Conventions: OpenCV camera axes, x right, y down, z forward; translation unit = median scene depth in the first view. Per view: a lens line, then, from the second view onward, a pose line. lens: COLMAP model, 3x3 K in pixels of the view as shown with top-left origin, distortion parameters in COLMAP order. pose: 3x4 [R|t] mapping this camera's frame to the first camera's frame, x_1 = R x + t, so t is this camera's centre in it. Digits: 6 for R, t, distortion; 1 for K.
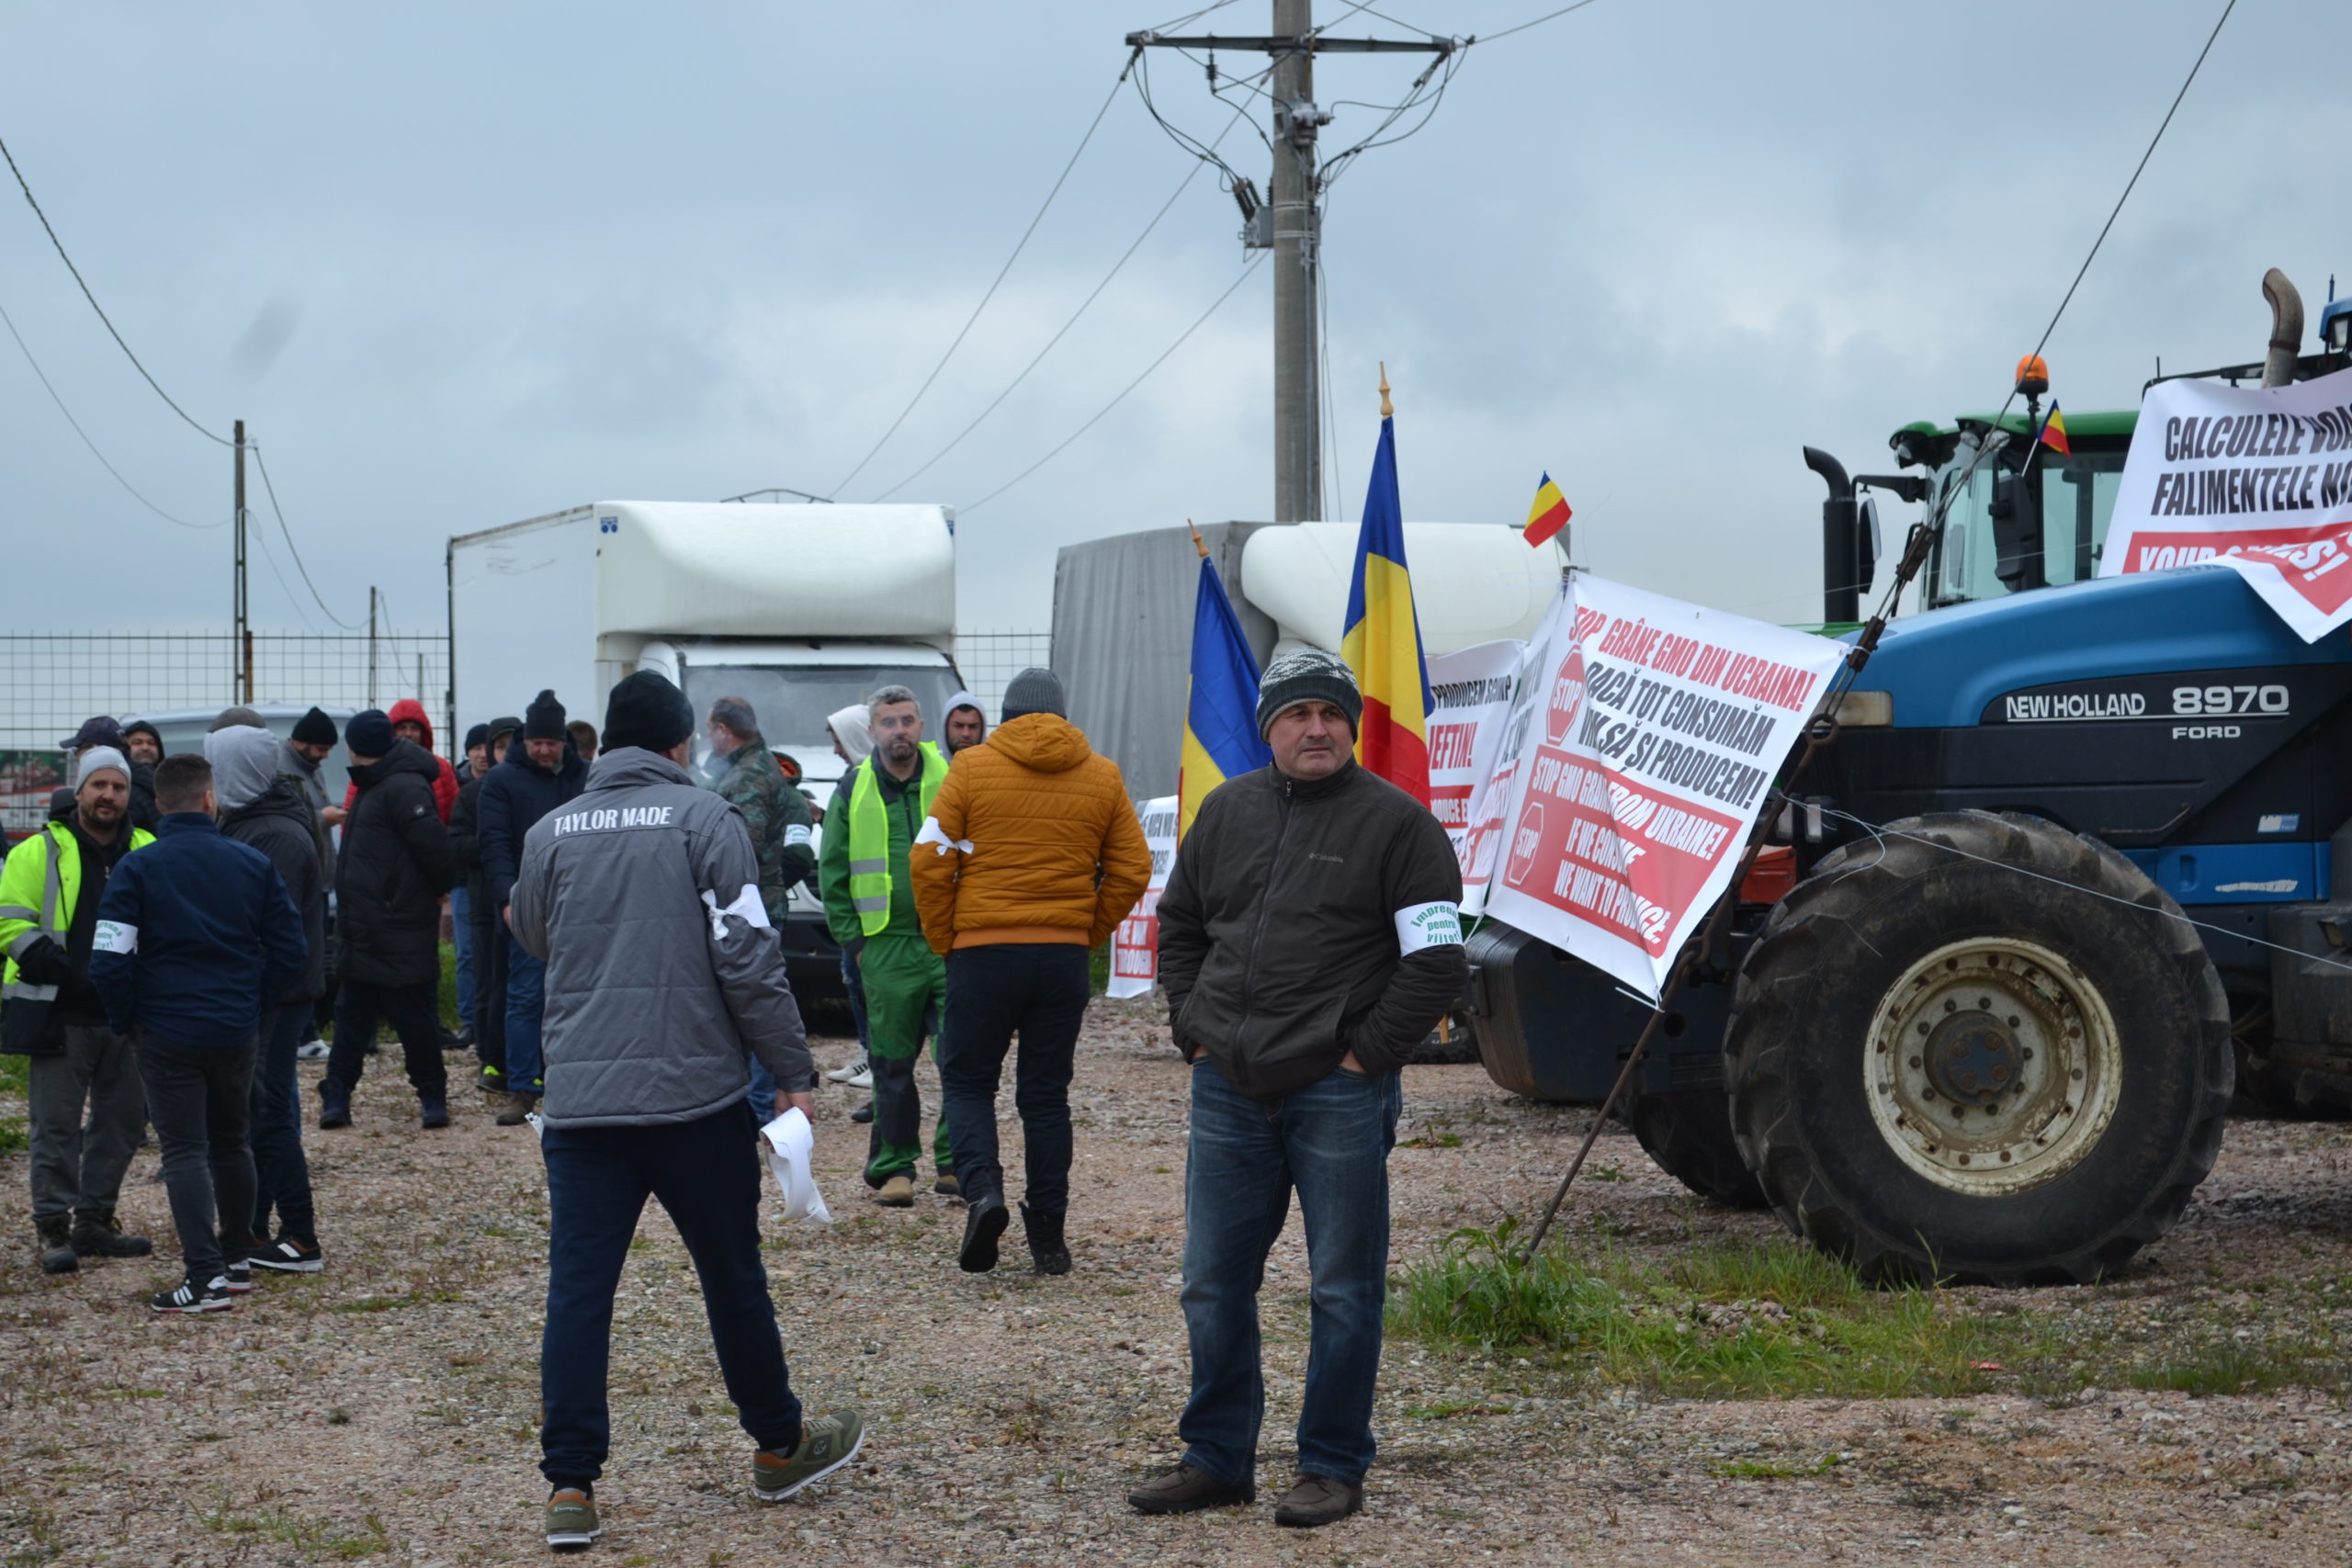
lens RADIAL K [[4594.4, 0, 1176.0], [0, 4594.4, 784.0], [0, 0, 1]] dist [0.012535, -0.004926]
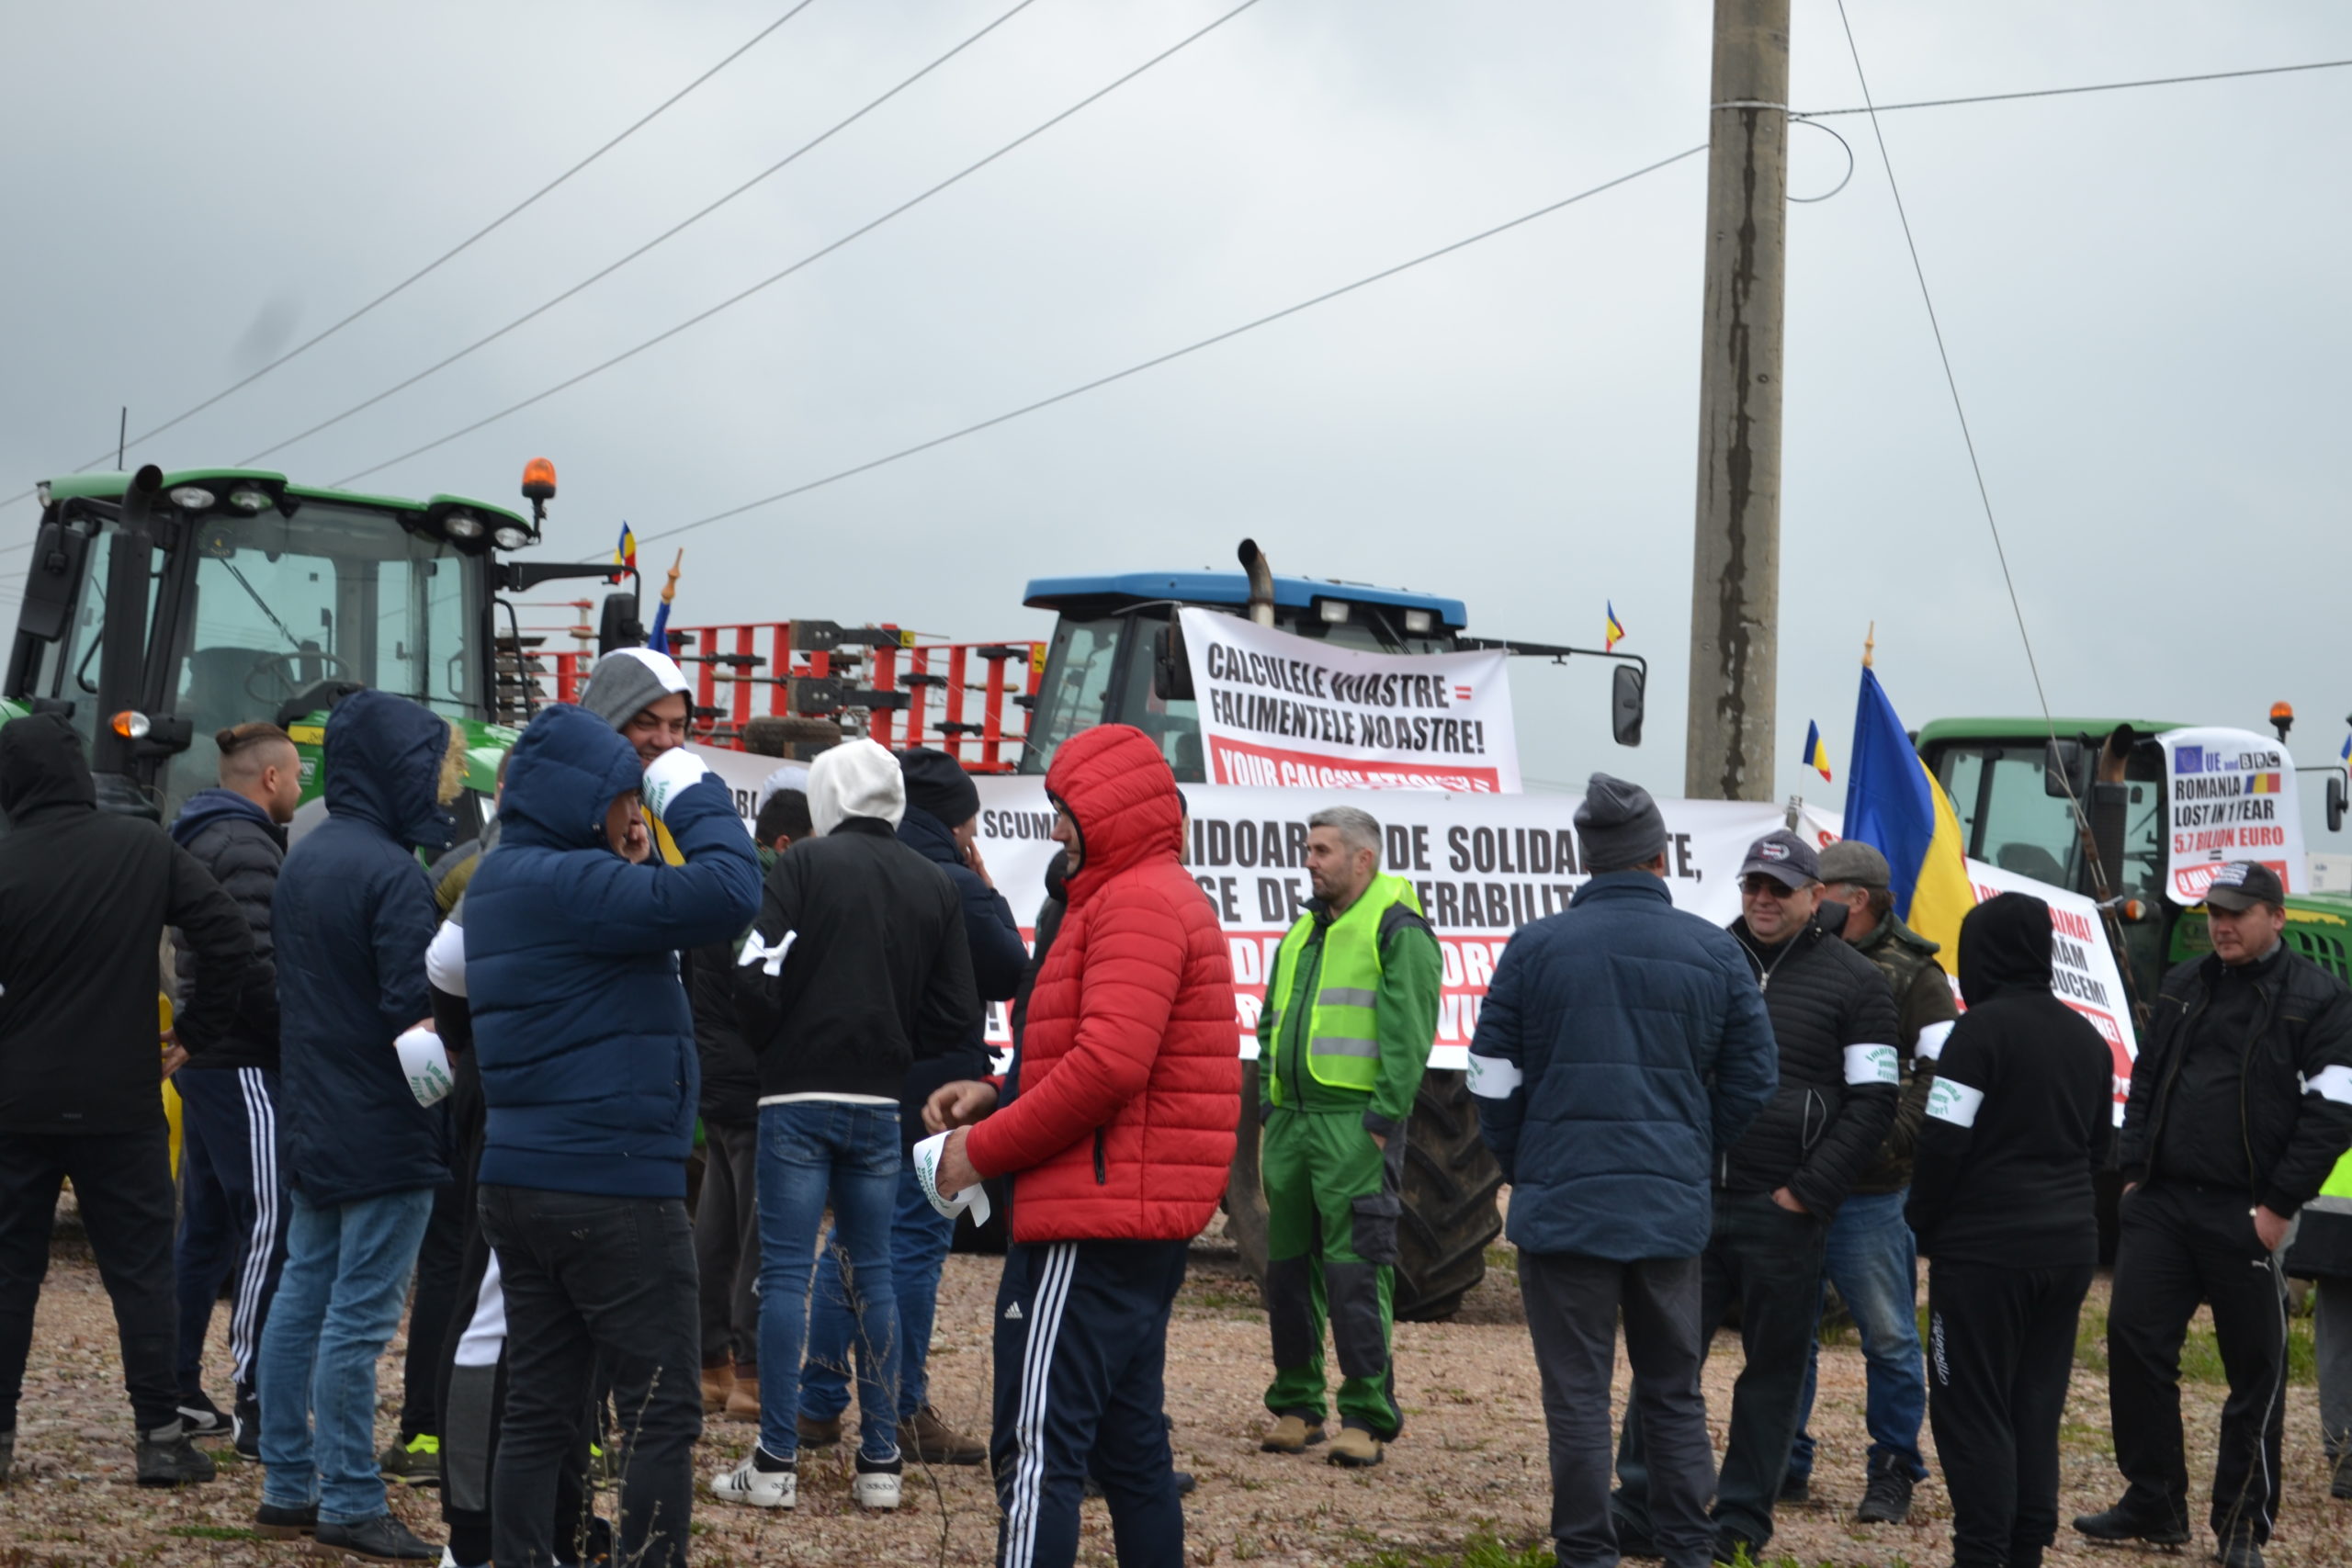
lens RADIAL K [[4684.4, 0, 1353.7], [0, 4684.4, 781.1], [0, 0, 1]] dist [0.023749, 0.068545]
pose [[-0.476055, 0.018321, 0.879225, -0.964844], [-0.049470, 0.997642, -0.047573, 0.014464], [-0.878023, -0.066143, -0.474026, 1.694998]]
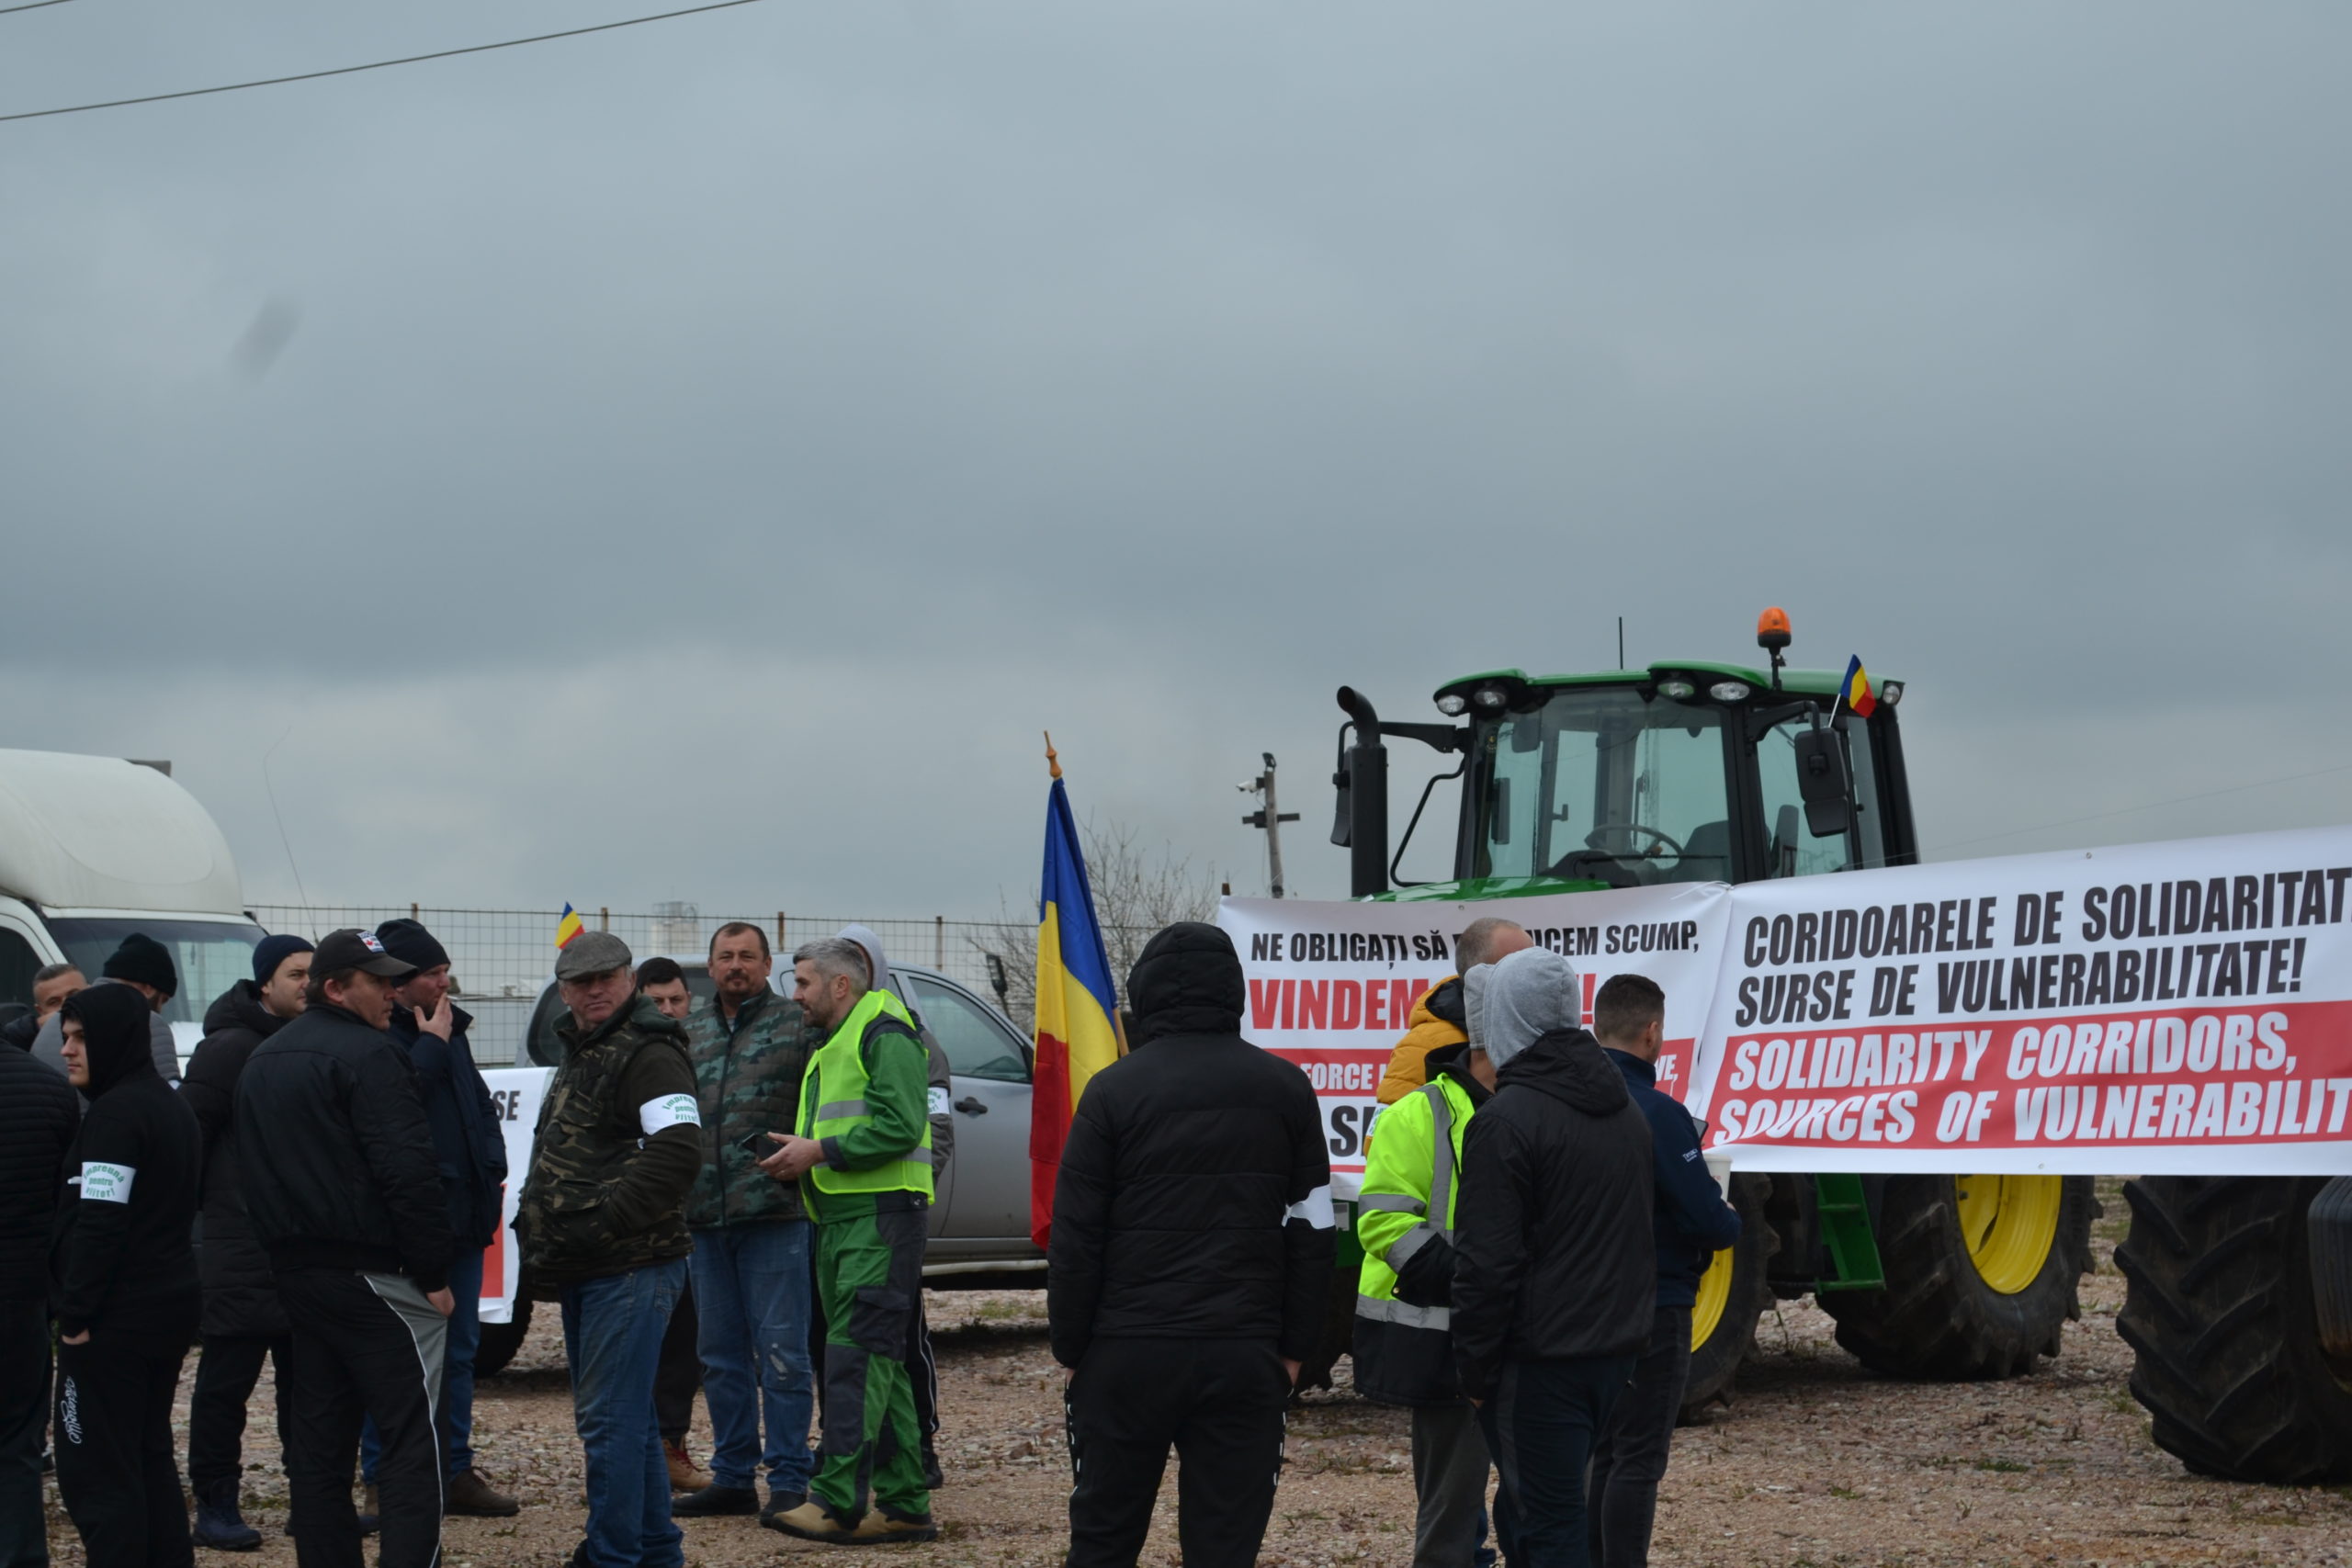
lens RADIAL K [[4594.4, 0, 1176.0], [0, 4594.4, 784.0], [0, 0, 1]] dist [0.012535, -0.004926]
pose [[0.698174, 0.042285, 0.714678, -0.777768], [0.006565, 0.997834, -0.065452, 0.009351], [-0.715898, 0.050389, 0.696385, 0.535327]]
